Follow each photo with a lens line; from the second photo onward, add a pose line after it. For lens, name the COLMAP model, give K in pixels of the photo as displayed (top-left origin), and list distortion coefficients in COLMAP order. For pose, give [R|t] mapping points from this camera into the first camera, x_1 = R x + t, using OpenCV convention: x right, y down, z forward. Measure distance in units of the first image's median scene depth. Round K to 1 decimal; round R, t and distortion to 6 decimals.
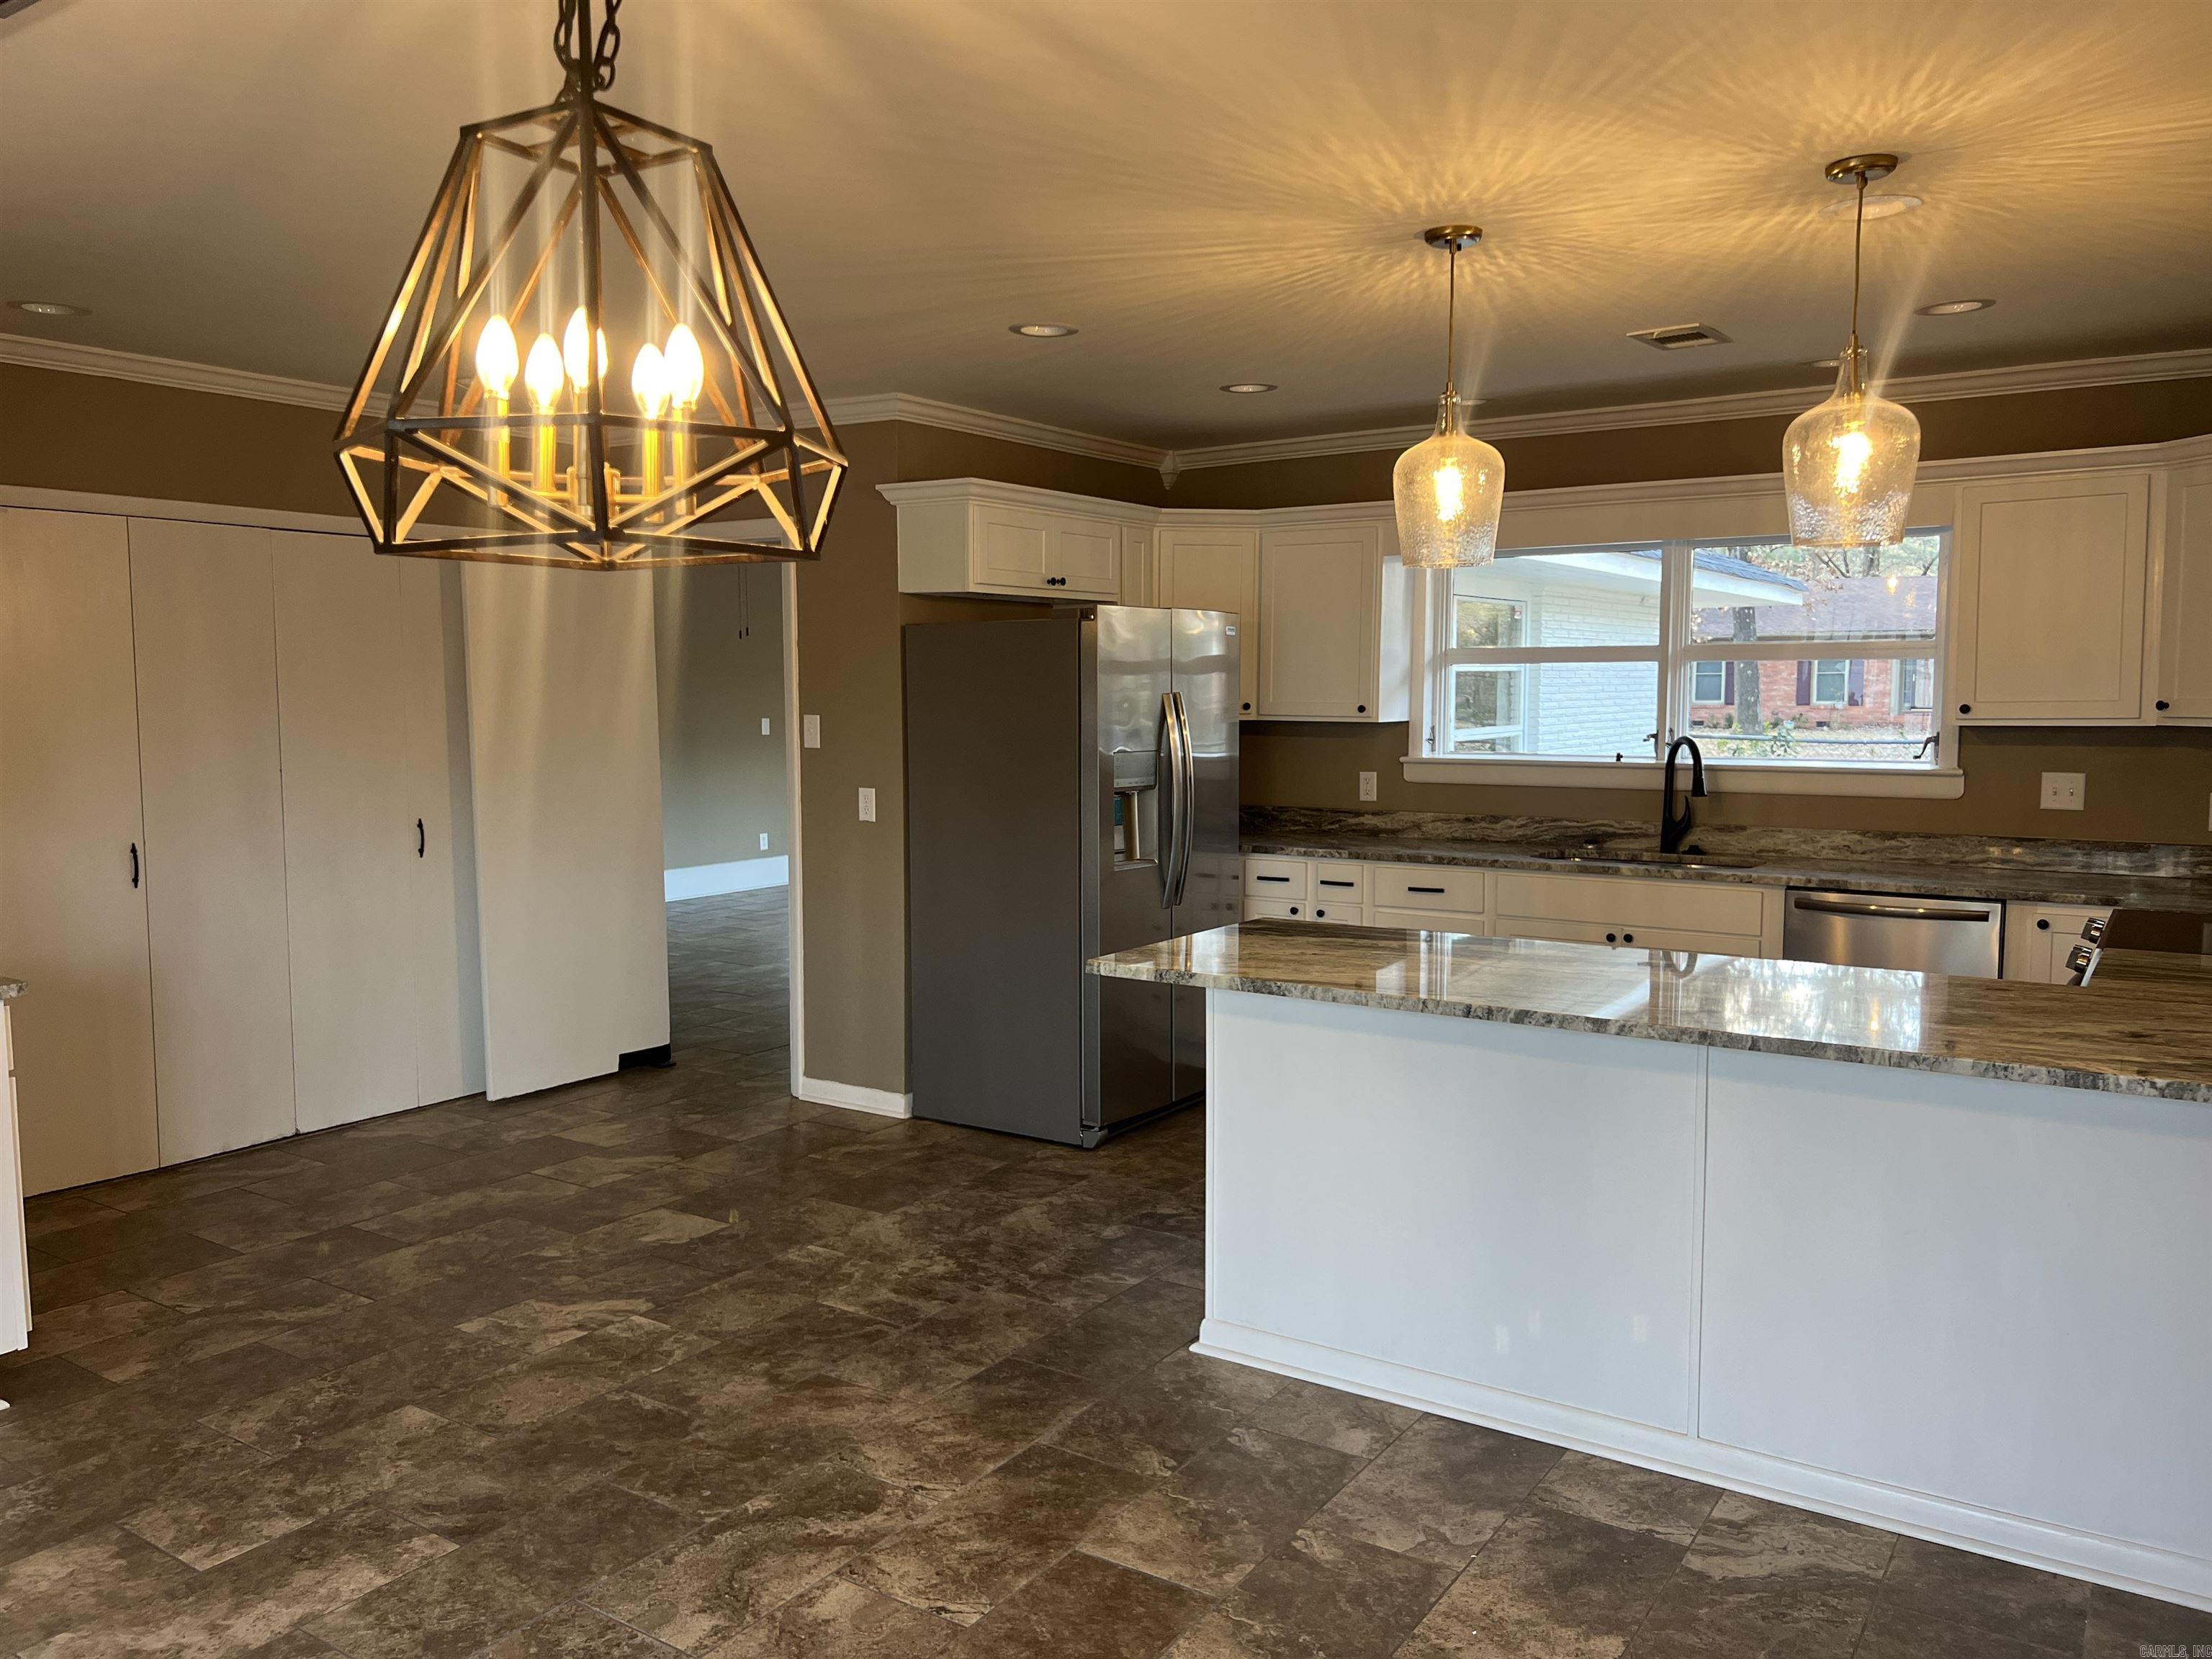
lens RADIAL K [[1663.2, 0, 1110.8], [0, 1663.2, 809.8], [0, 0, 1]] dist [0.049081, -0.048726]
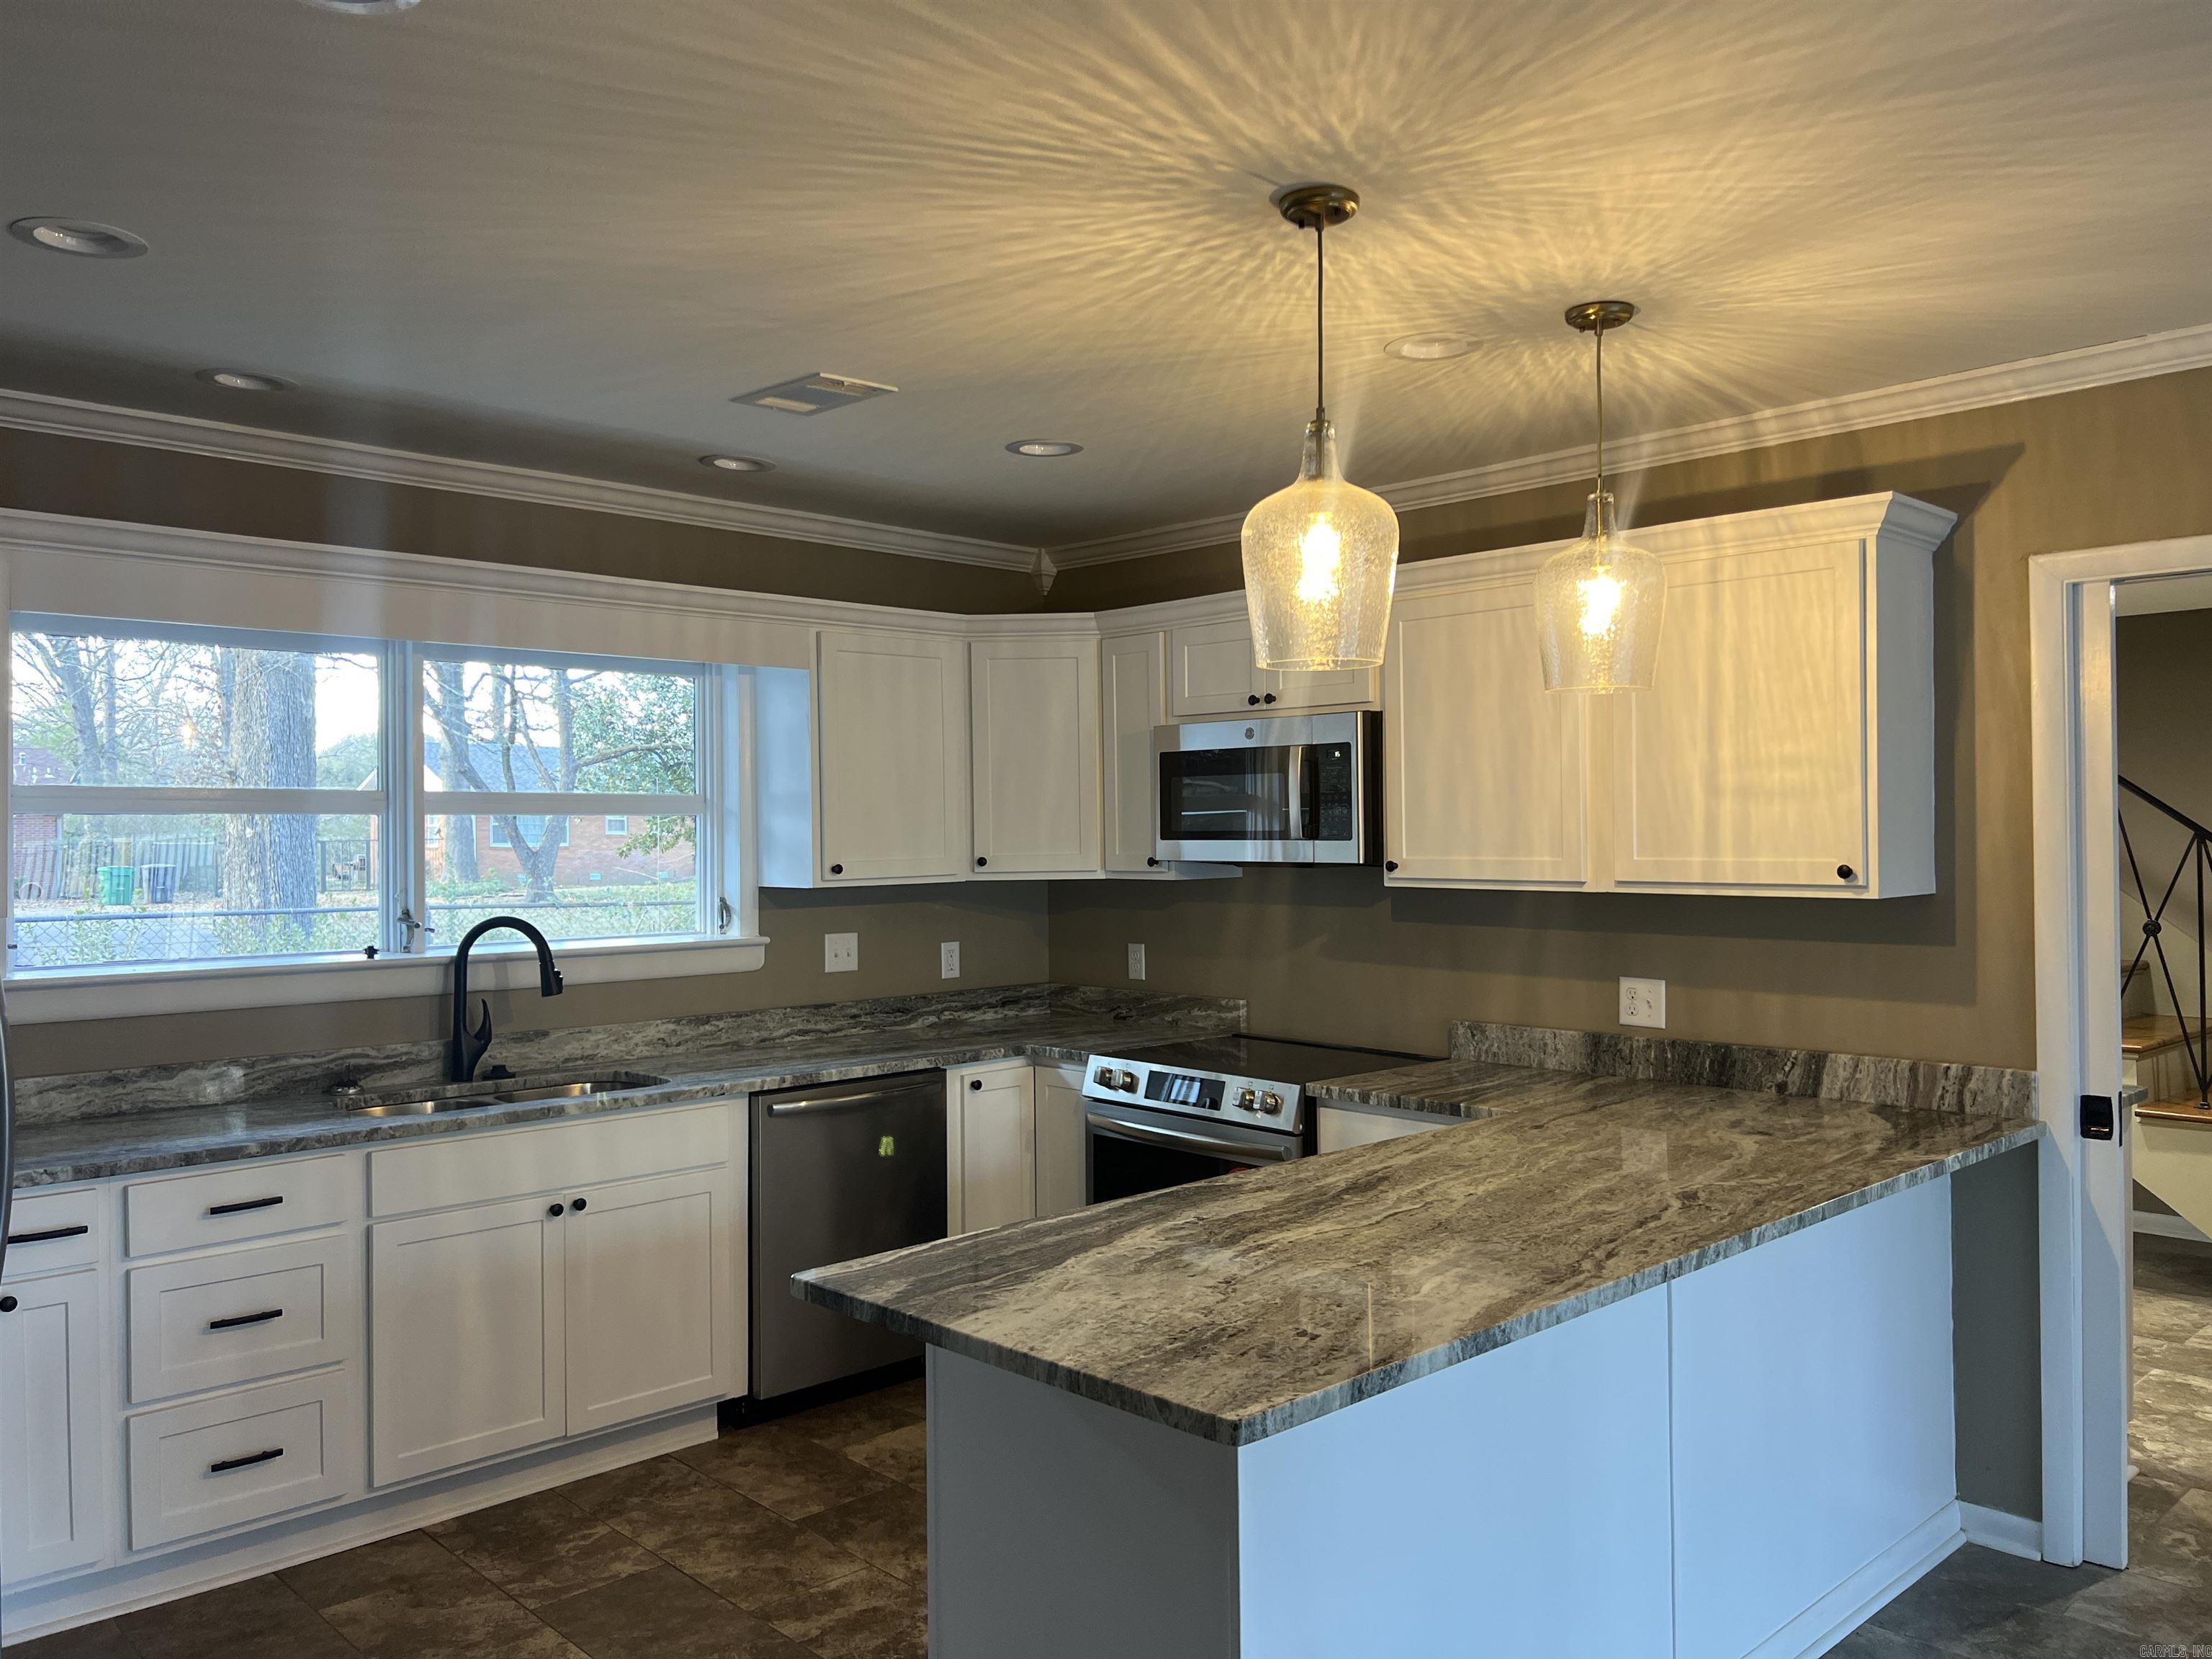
lens RADIAL K [[1663.2, 0, 1111.7], [0, 1663.2, 833.2], [0, 0, 1]] dist [0.049081, -0.048726]
pose [[0.220269, 0.002917, 0.975435, -0.305338], [0.082288, 0.996375, -0.021561, -0.041856], [-0.971962, 0.085016, 0.219230, 0.574133]]
